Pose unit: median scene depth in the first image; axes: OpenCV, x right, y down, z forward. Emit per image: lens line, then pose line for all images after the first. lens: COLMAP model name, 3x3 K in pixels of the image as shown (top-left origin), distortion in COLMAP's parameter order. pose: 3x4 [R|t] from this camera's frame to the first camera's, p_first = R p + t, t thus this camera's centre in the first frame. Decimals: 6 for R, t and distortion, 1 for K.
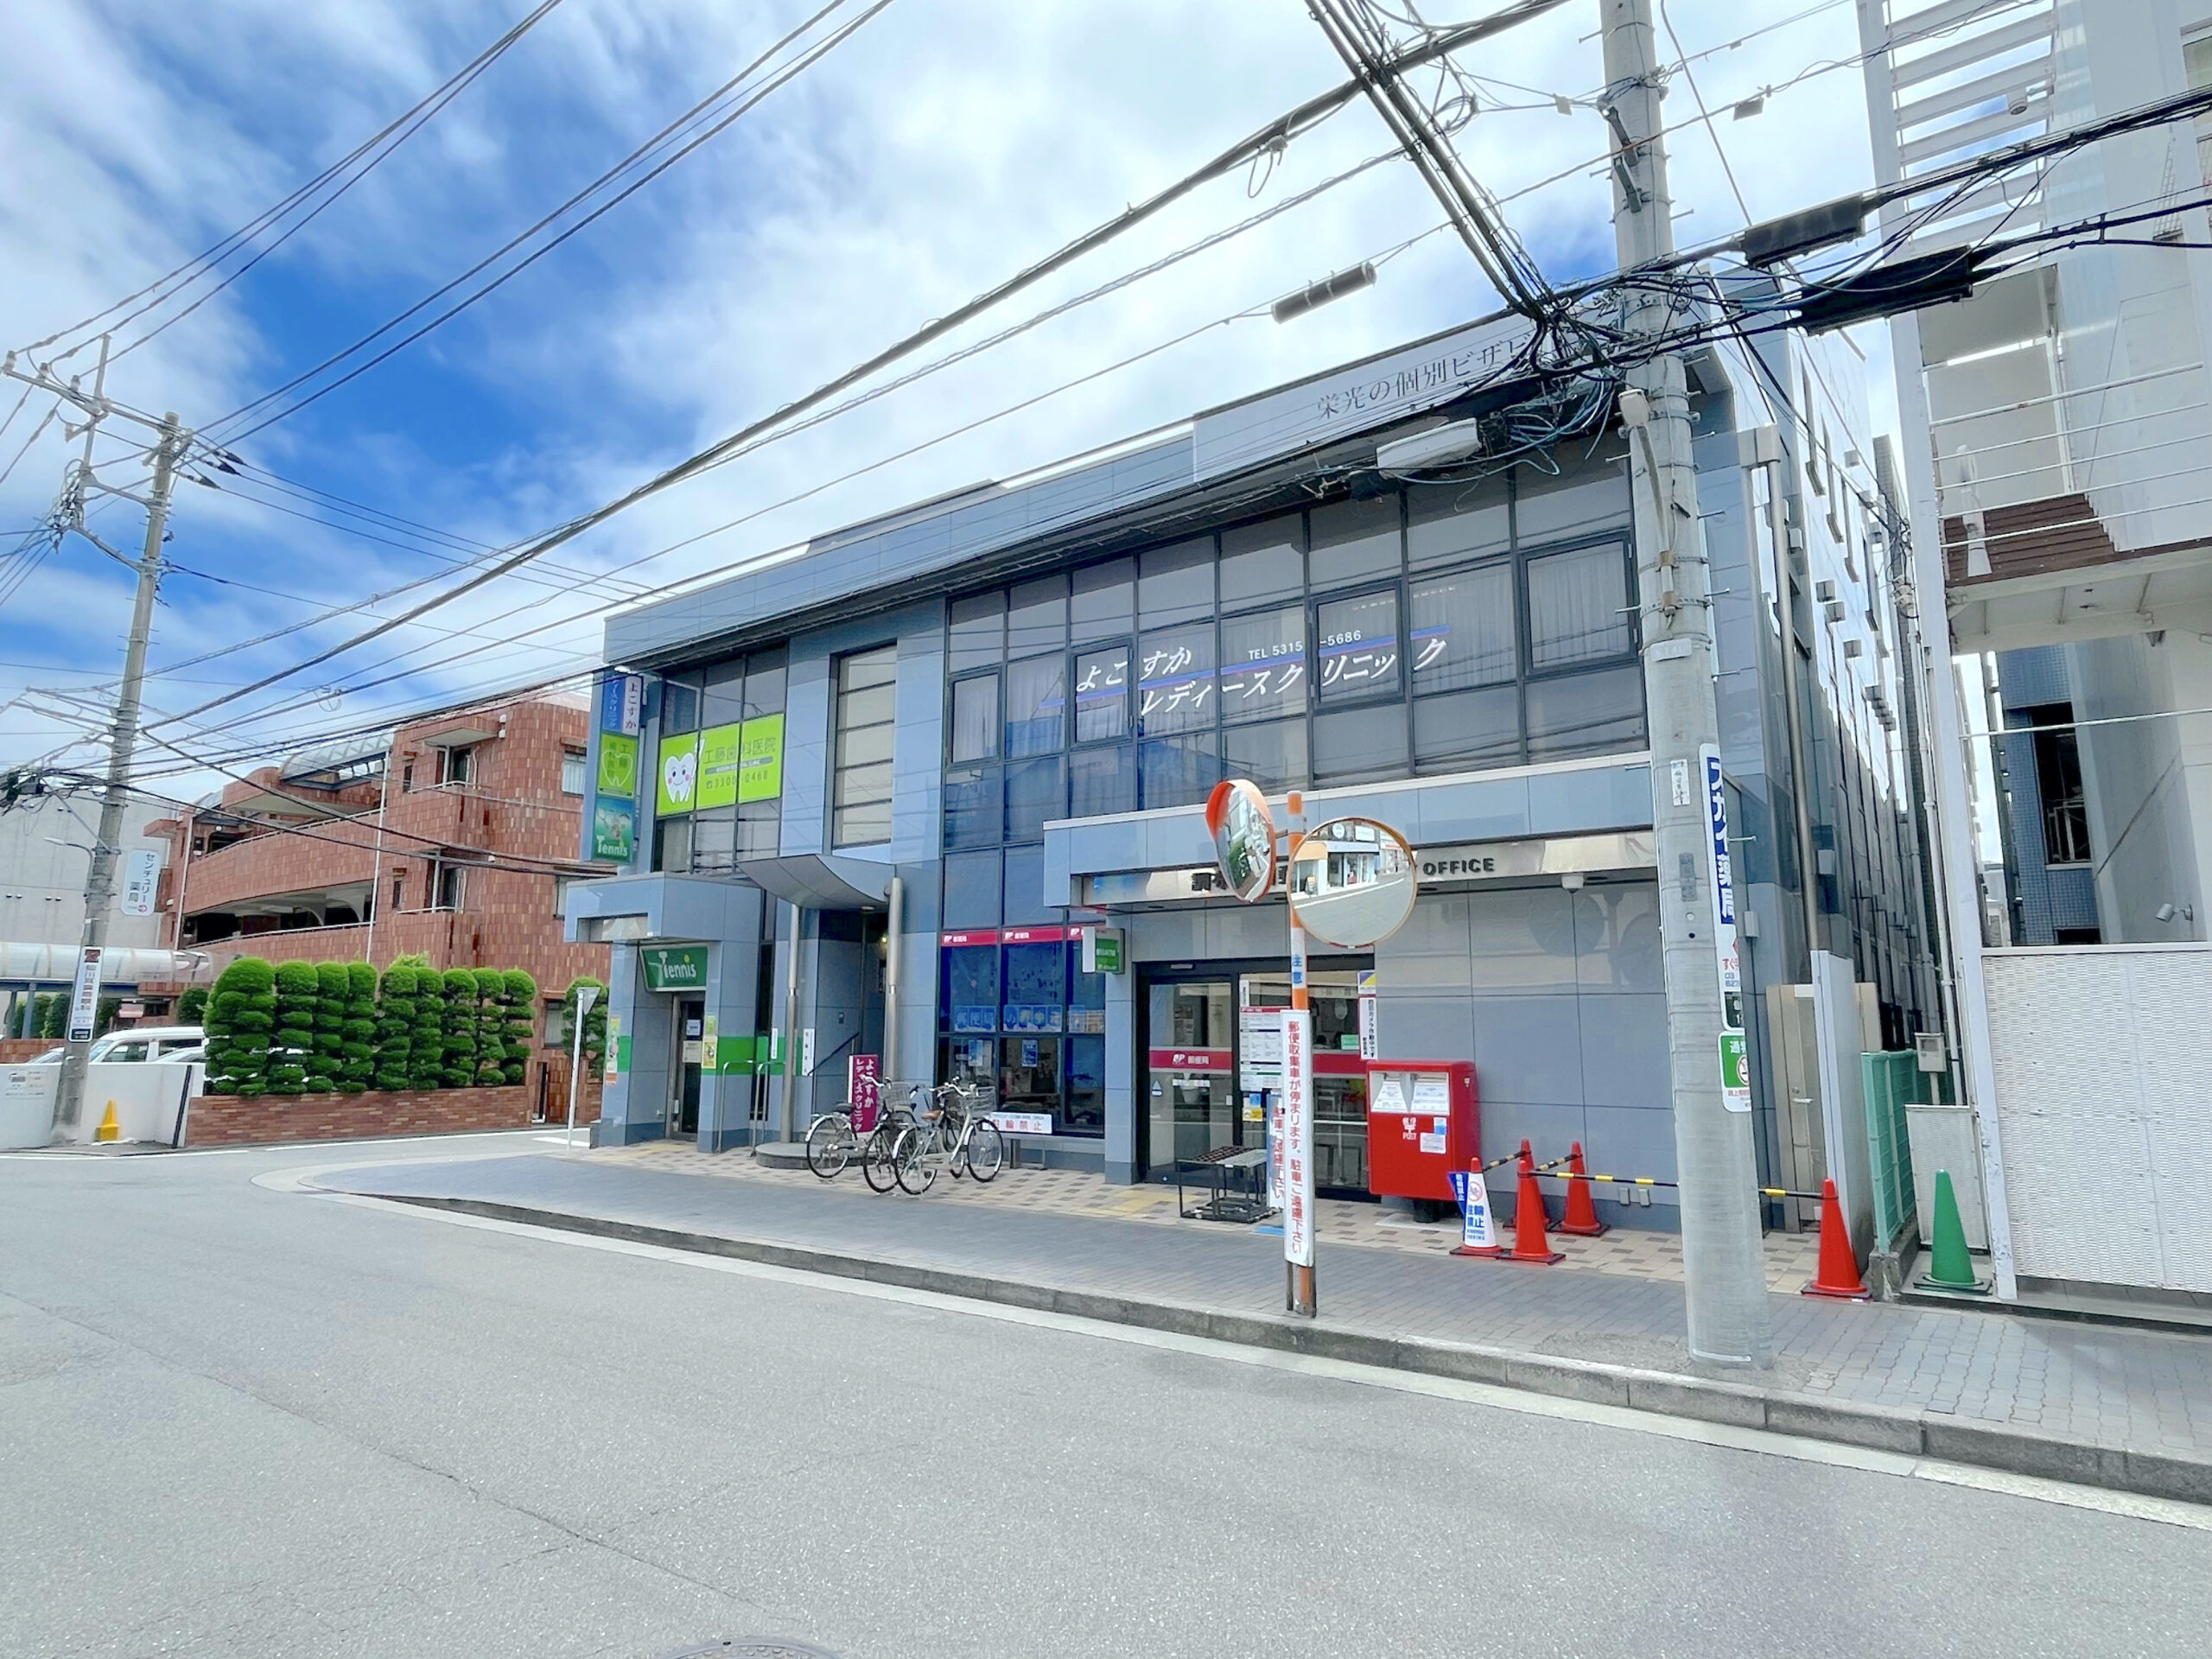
lens RADIAL K [[1282.6, 0, 1113.9], [0, 1282.6, 830.5], [0, 0, 1]] dist [-0.000528, -0.000860]
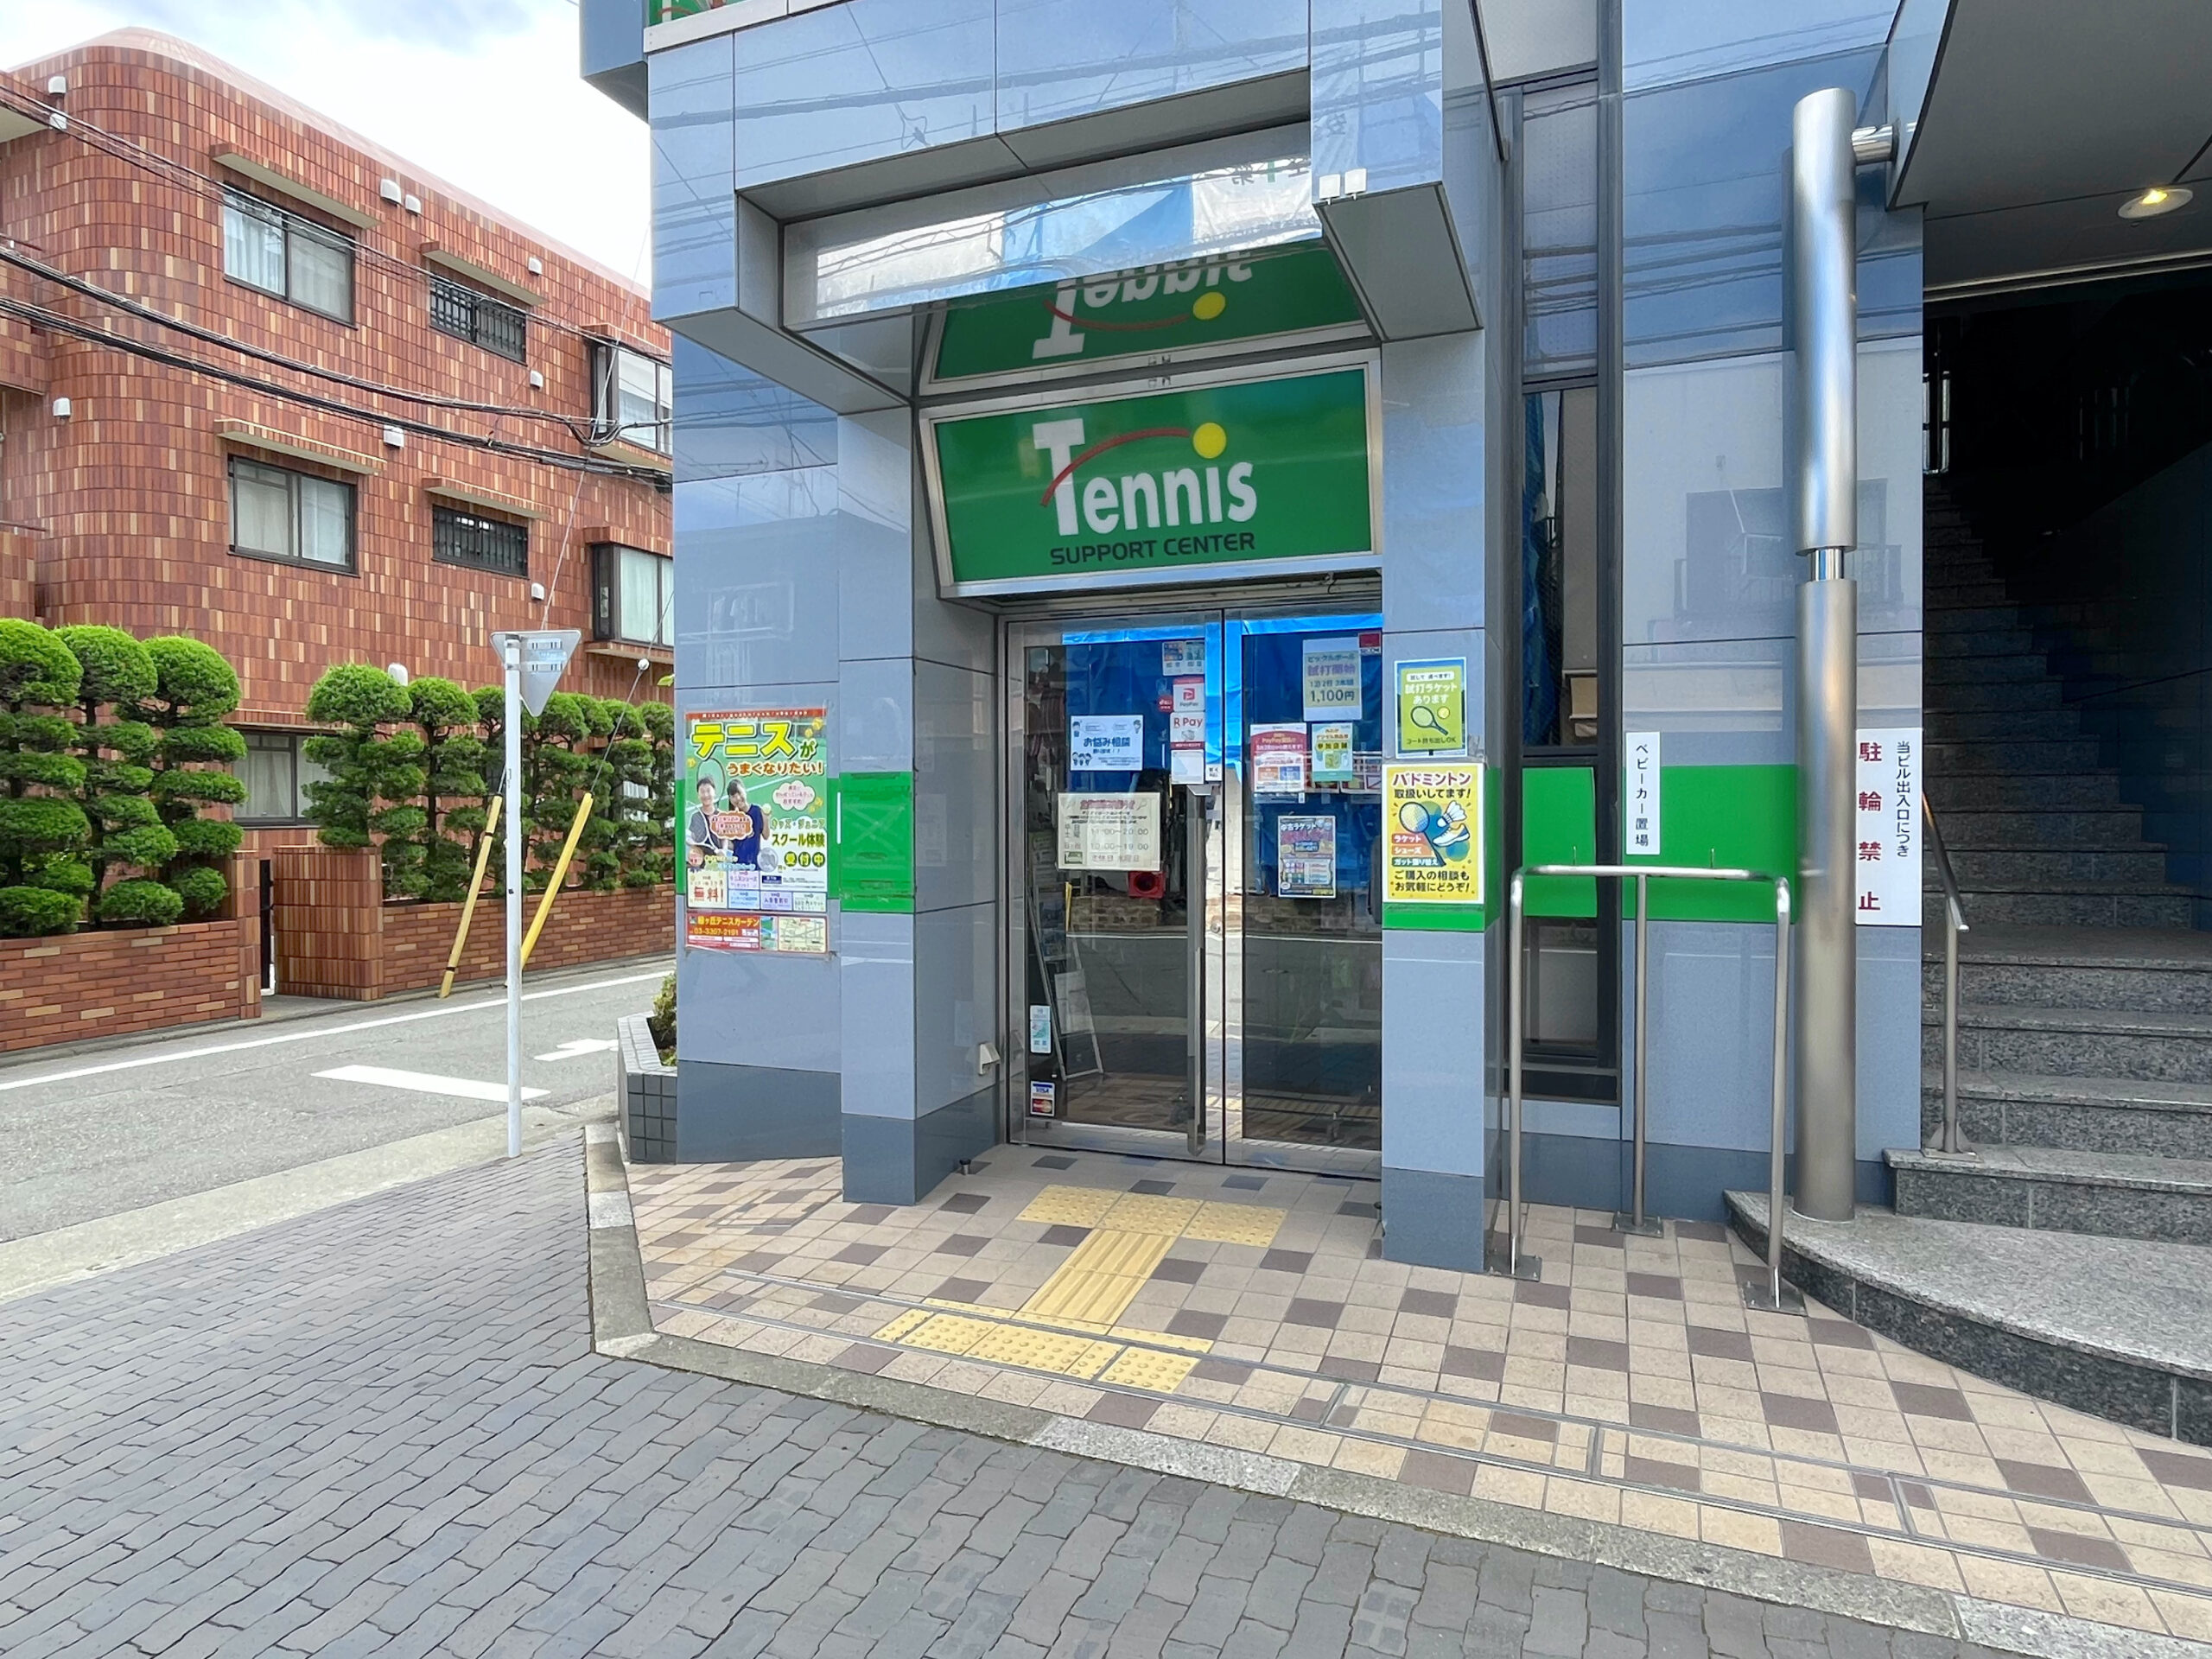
lens RADIAL K [[1282.6, 0, 1108.6], [0, 1282.6, 824.2], [0, 0, 1]] dist [-0.000528, -0.000860]
pose [[0.968273, -0.011827, 0.249615, -0.309813], [-0.030436, 0.985861, 0.164776, 0.099154], [-0.248034, -0.167146, 0.954223, 0.581429]]
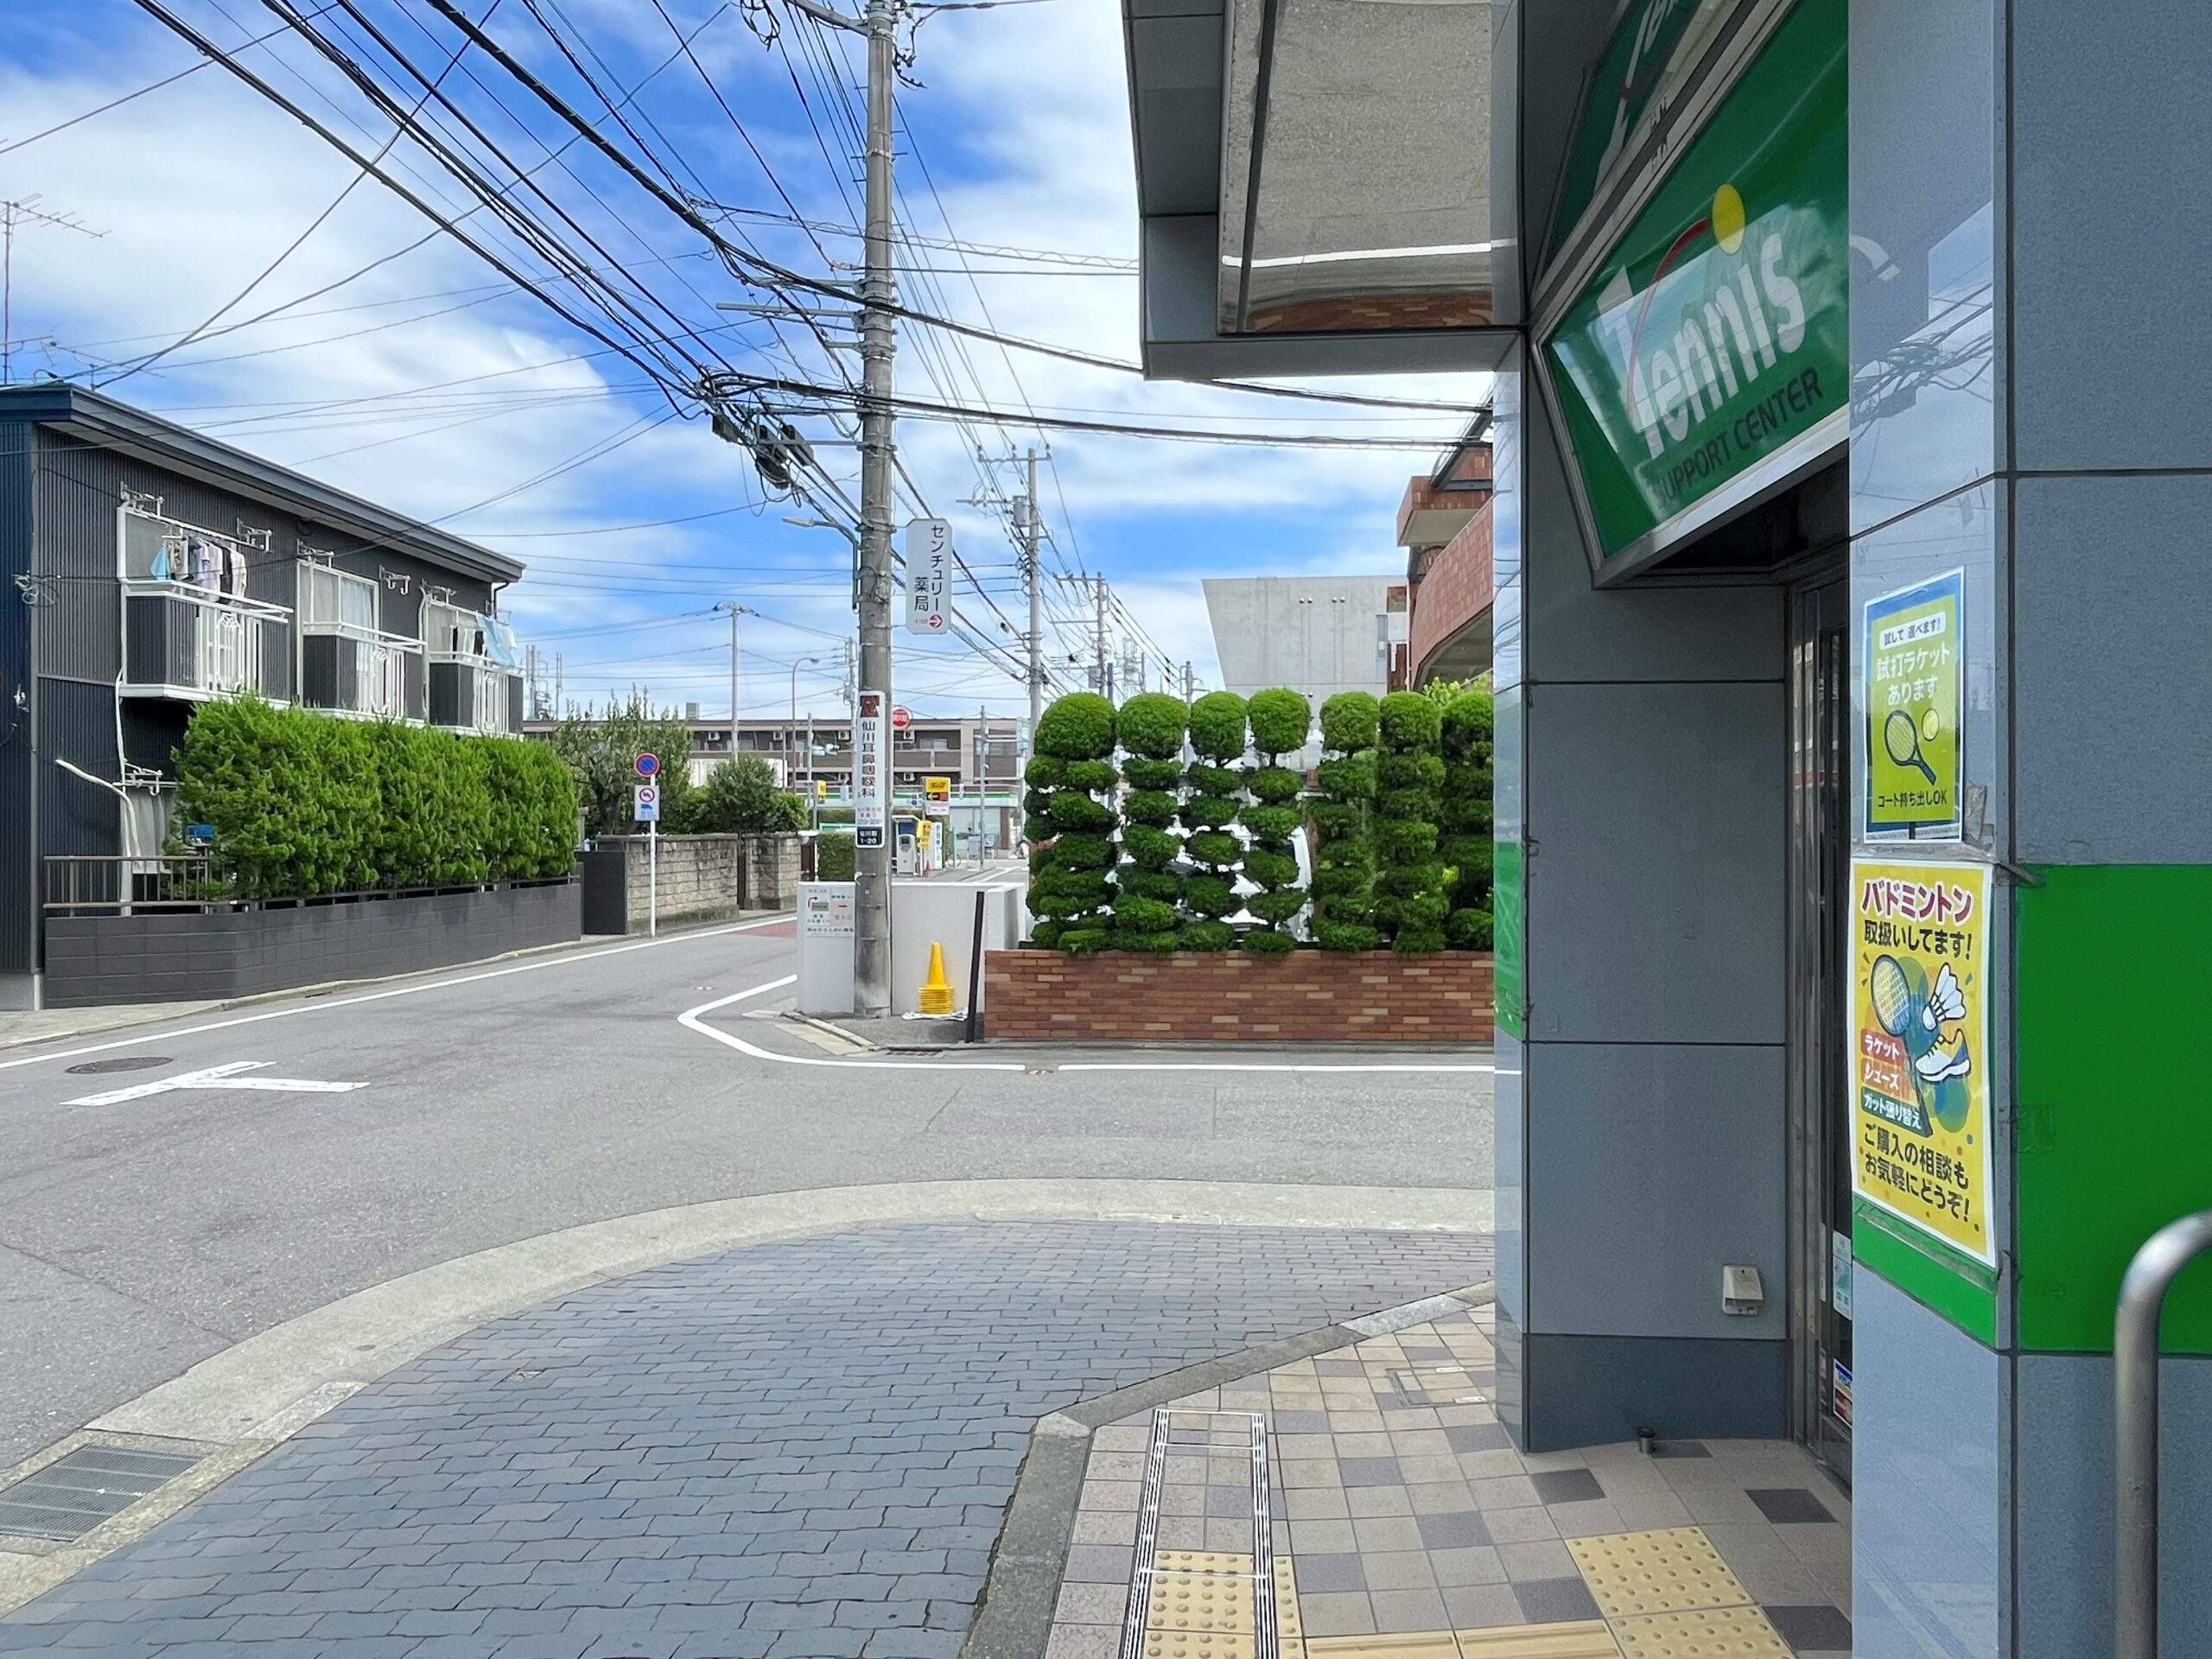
lens RADIAL K [[1304.0, 0, 1106.4], [0, 1304.0, 822.0], [0, 0, 1]] dist [-0.000088, -0.000421]
pose [[0.534563, -0.010624, -0.845062, -0.197369], [0.135743, 0.988018, 0.073446, 0.105349], [0.834156, -0.153973, 0.529599, 0.661772]]
